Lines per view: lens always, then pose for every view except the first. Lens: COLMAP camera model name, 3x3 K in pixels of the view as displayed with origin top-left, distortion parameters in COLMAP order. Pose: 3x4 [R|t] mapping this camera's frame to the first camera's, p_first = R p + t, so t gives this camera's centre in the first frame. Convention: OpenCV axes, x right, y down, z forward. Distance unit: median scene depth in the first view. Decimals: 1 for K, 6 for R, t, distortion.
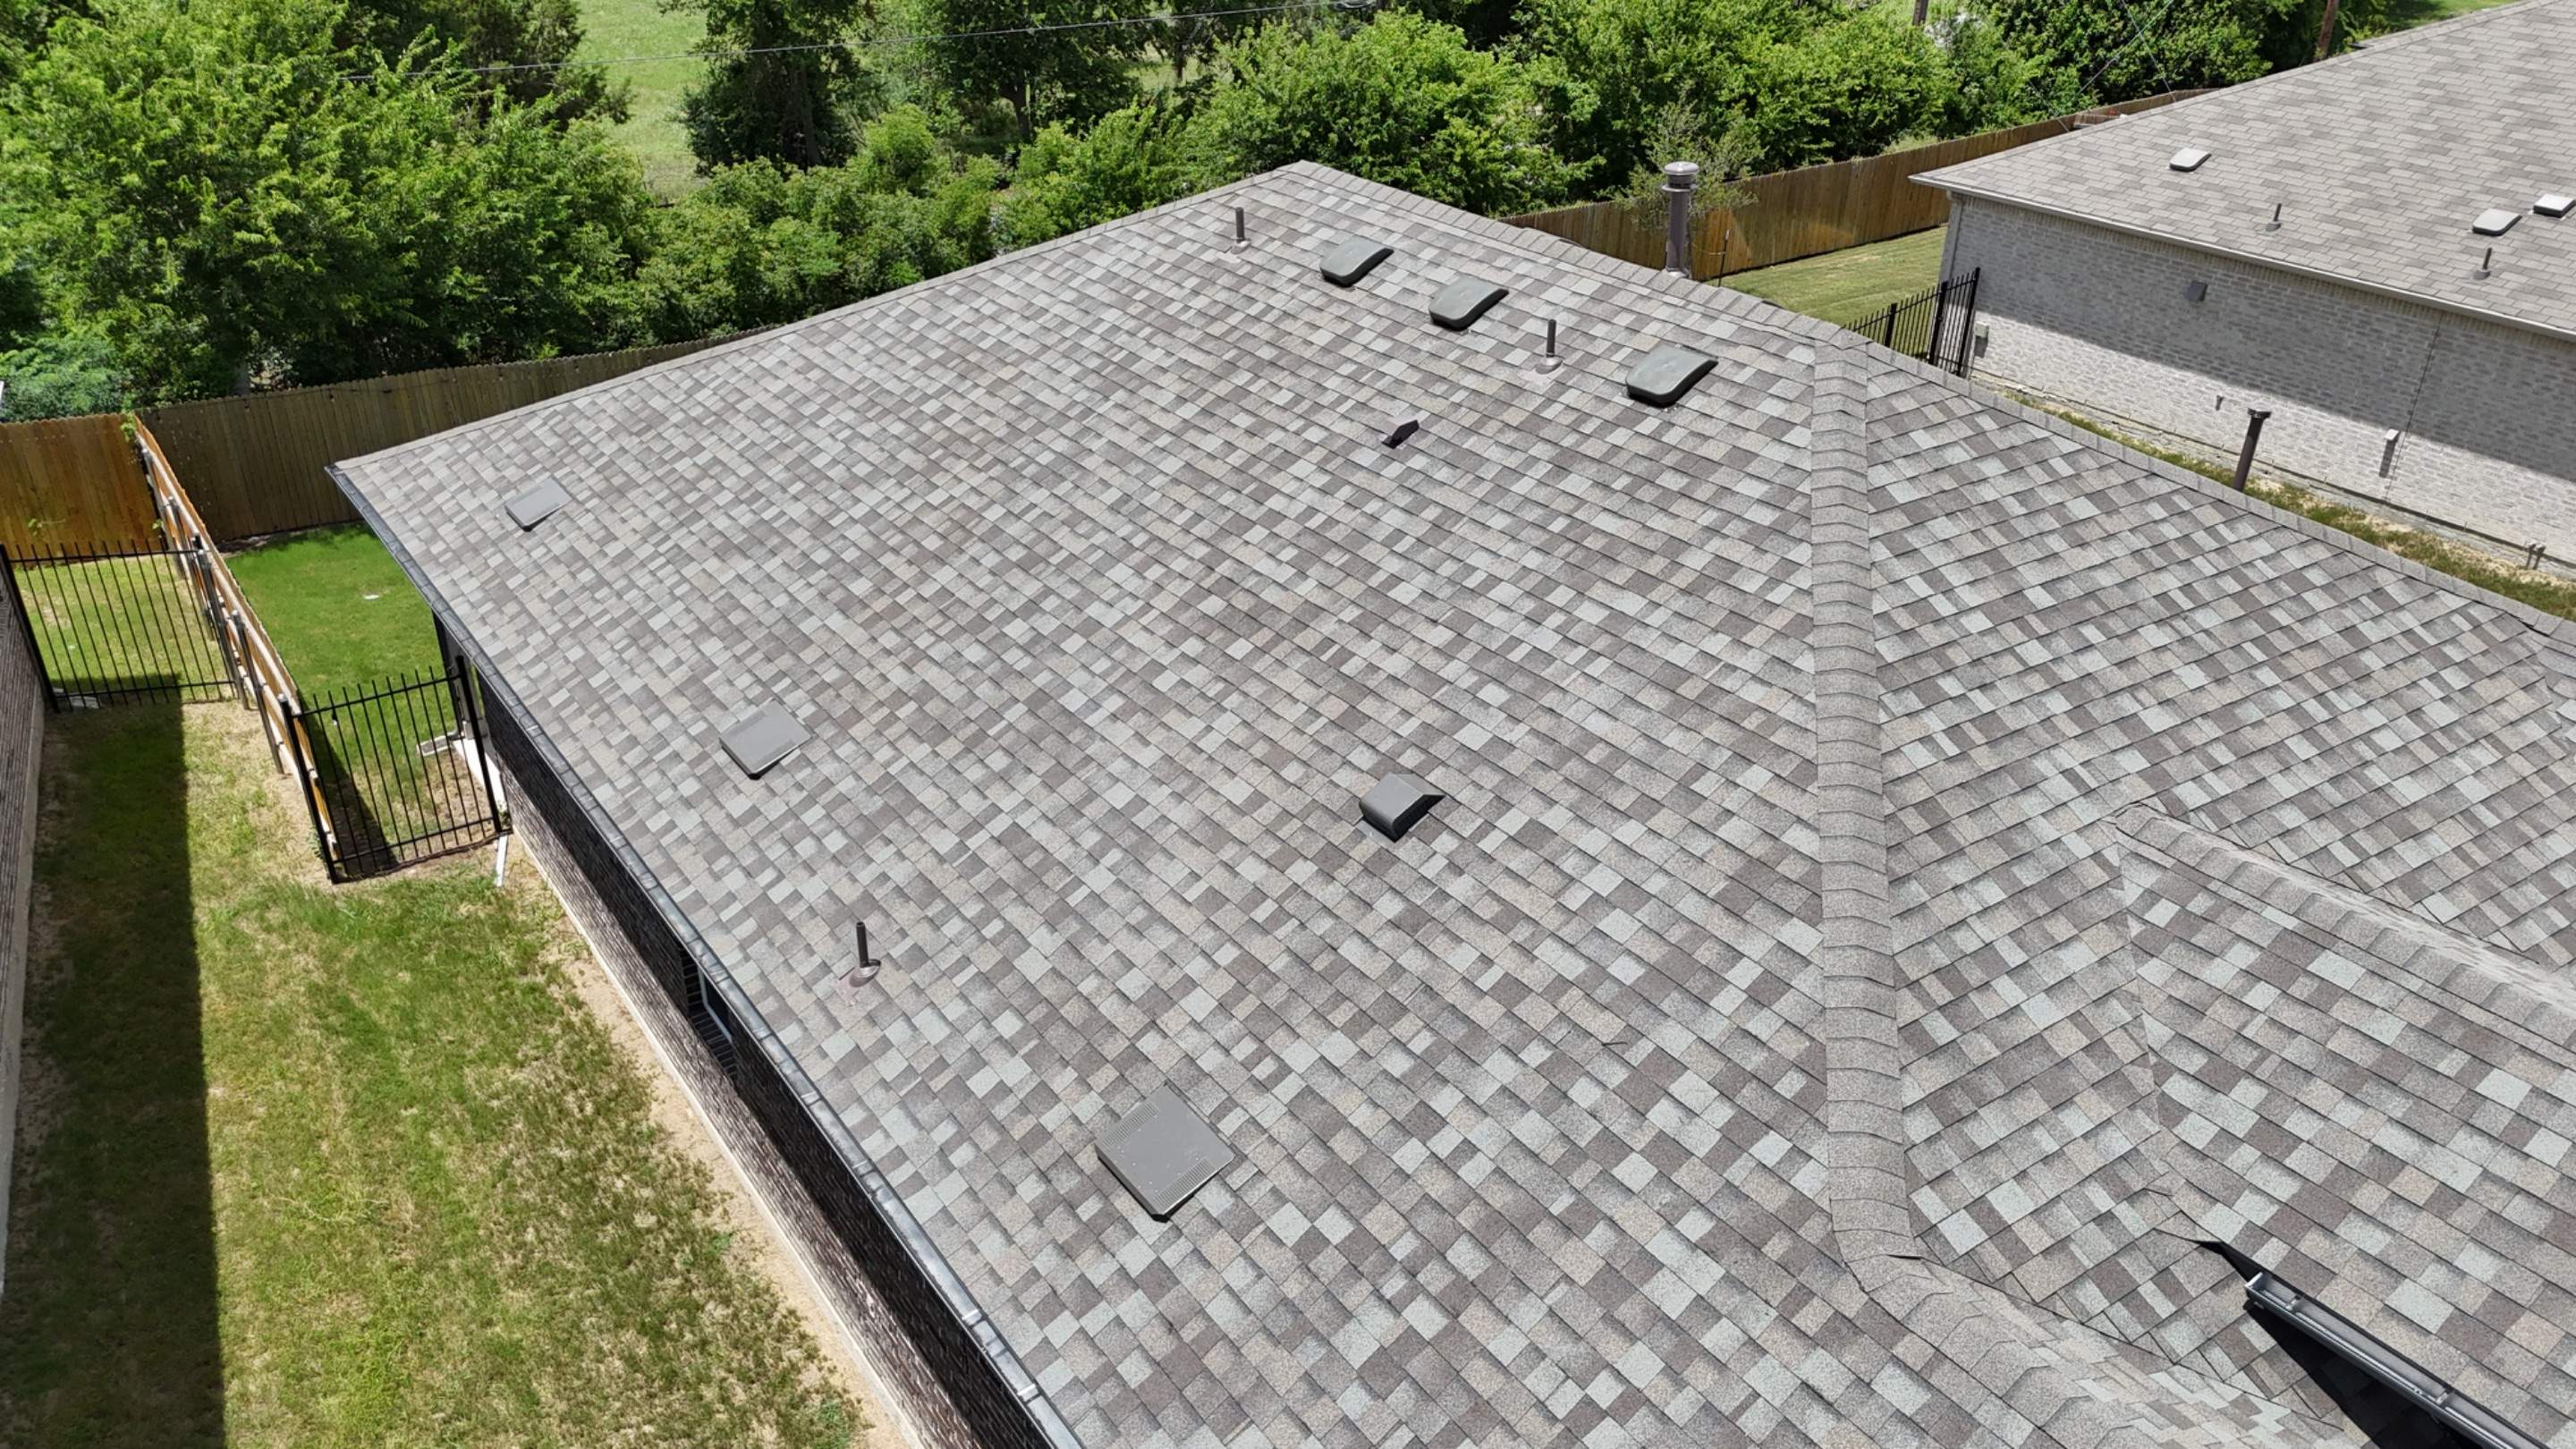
lens RADIAL K [[1897.5, 0, 1277.6], [0, 1897.5, 733.6], [0, 0, 1]] dist [0.076581, -0.078247]
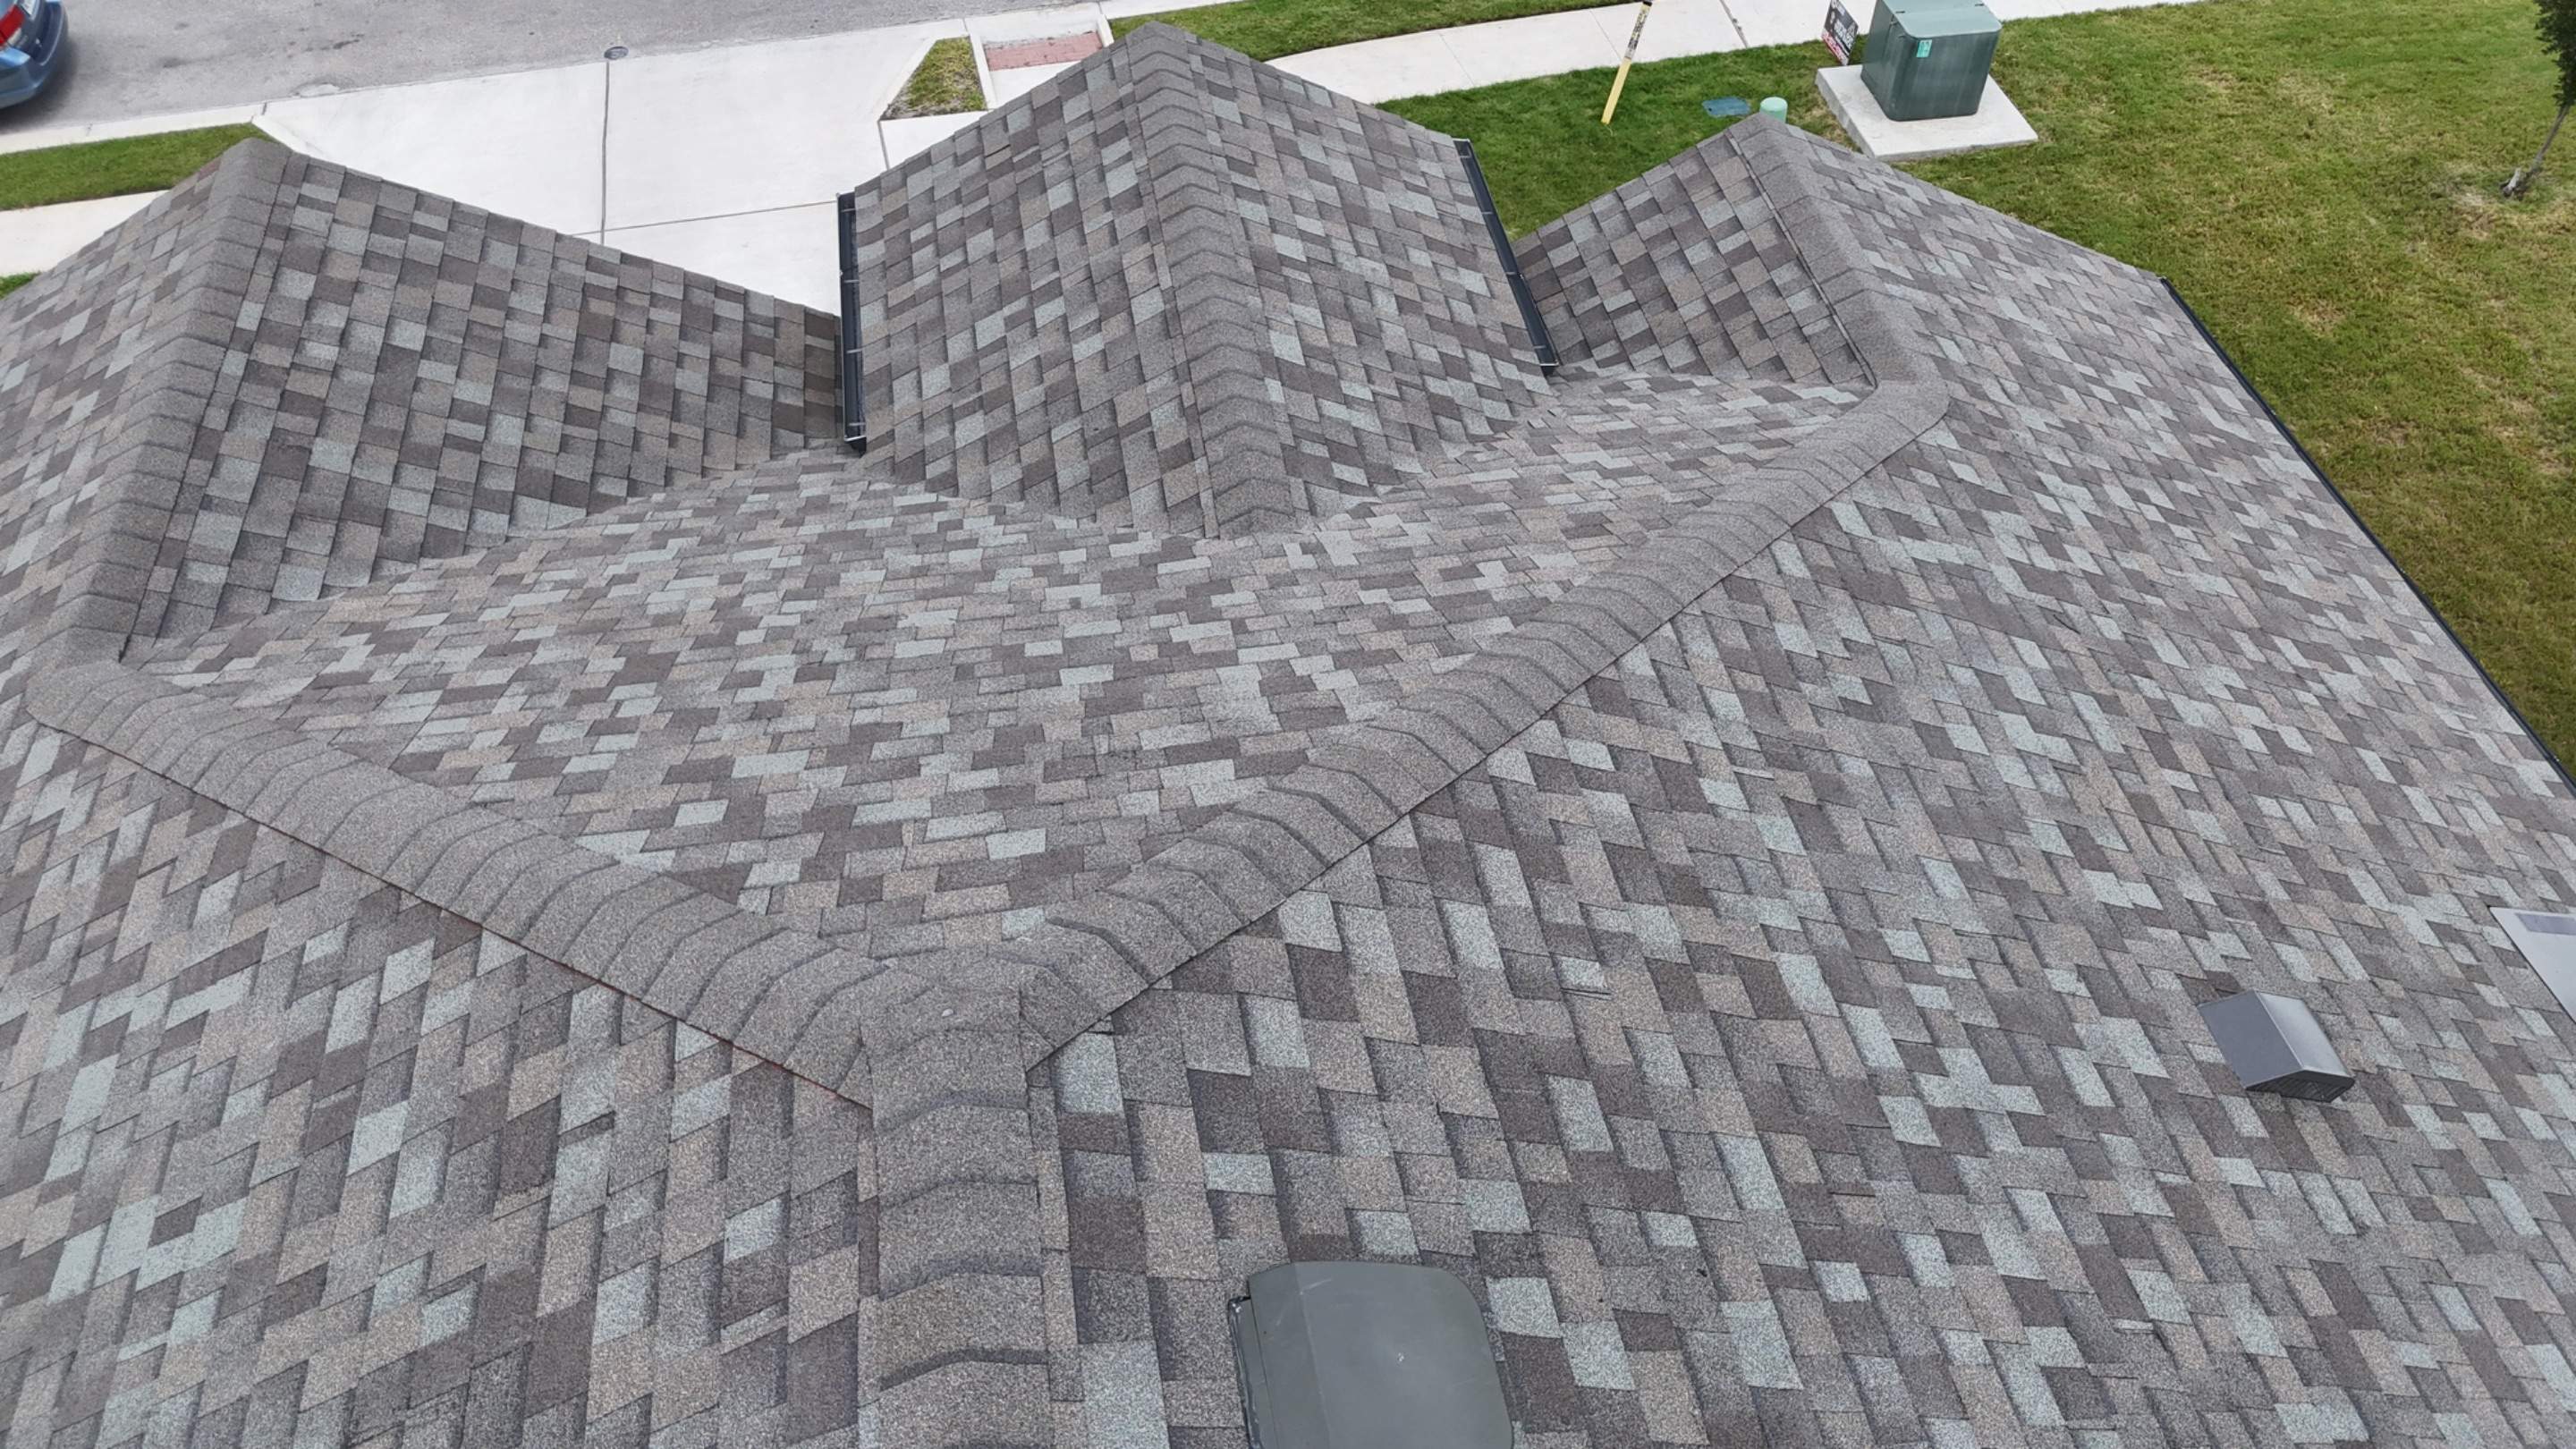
lens RADIAL K [[1897.5, 0, 1281.5], [0, 1897.5, 738.2], [0, 0, 1]] dist [0.076581, -0.078247]
pose [[-0.899230, -0.324400, 0.293512, 0.181472], [0.211354, 0.265279, 0.940721, -0.551205], [-0.383033, 0.907960, -0.169983, 1.069853]]
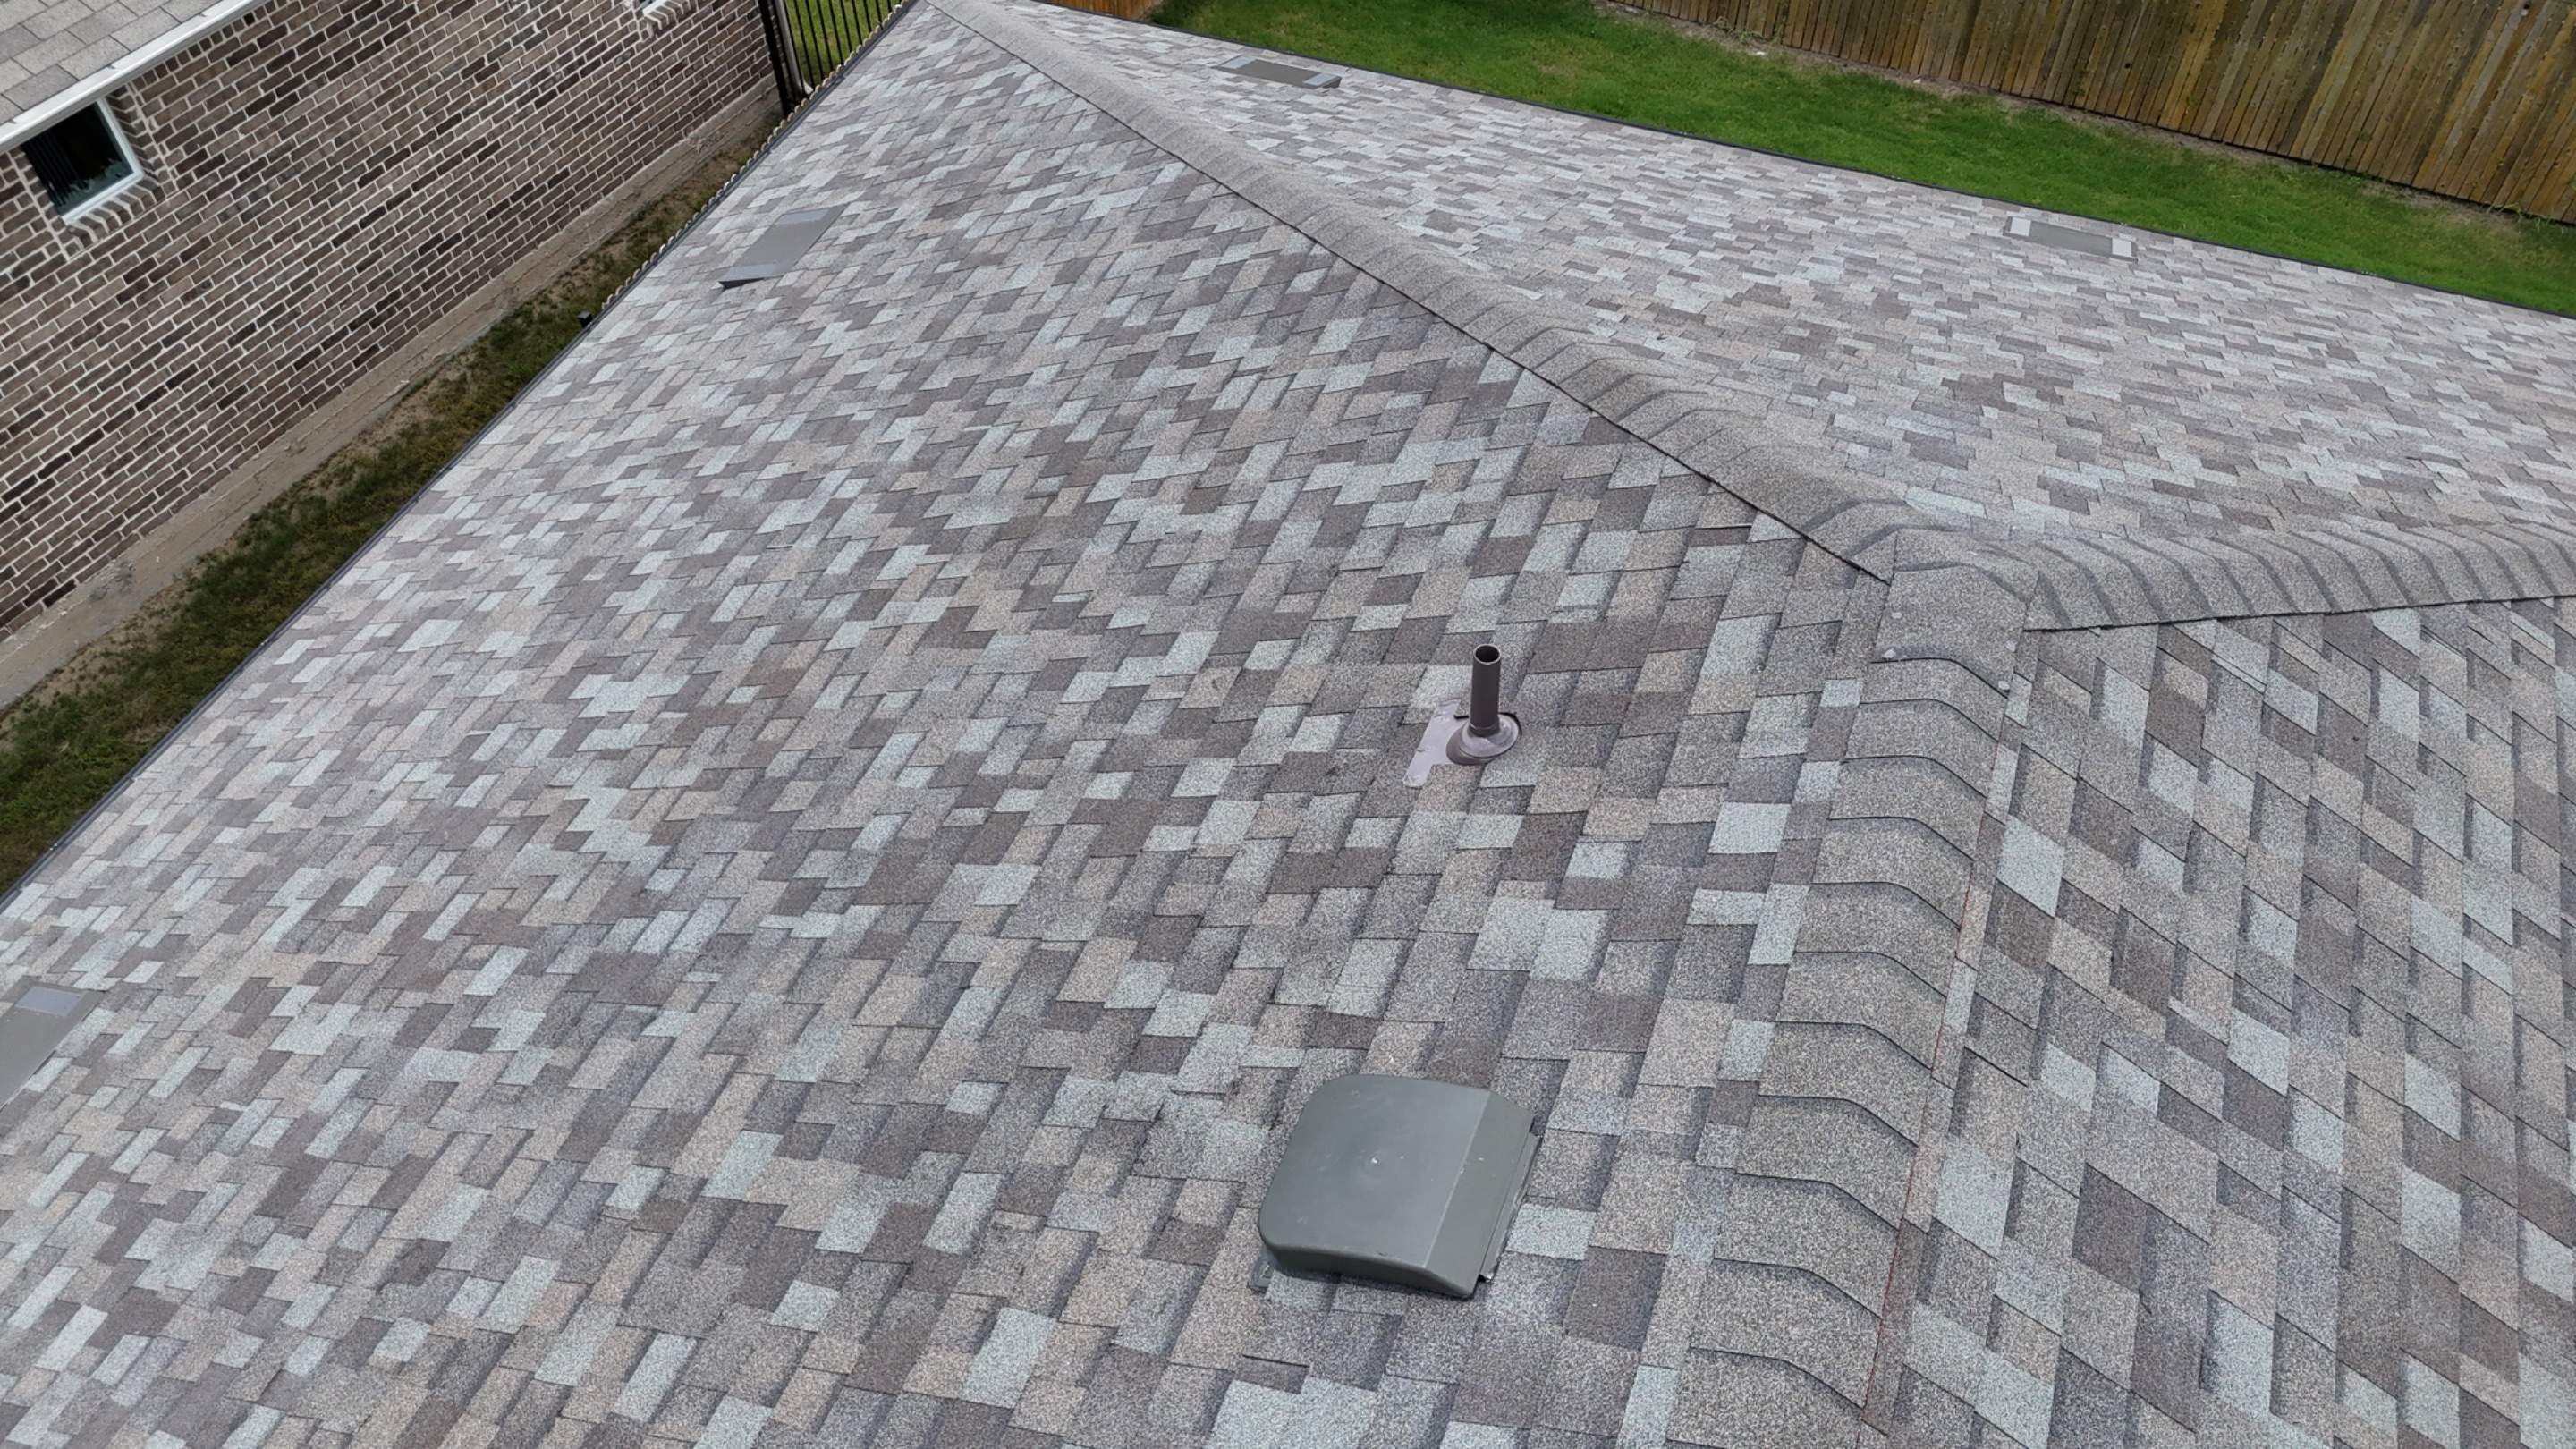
lens RADIAL K [[1897.5, 0, 1282.7], [0, 1897.5, 736.1], [0, 0, 1]] dist [0.076581, -0.078247]
pose [[0.550455, 0.633945, -0.543244, 0.176301], [-0.395270, 0.771040, 0.499257, -0.550954], [0.735365, -0.060090, 0.675002, 1.087581]]
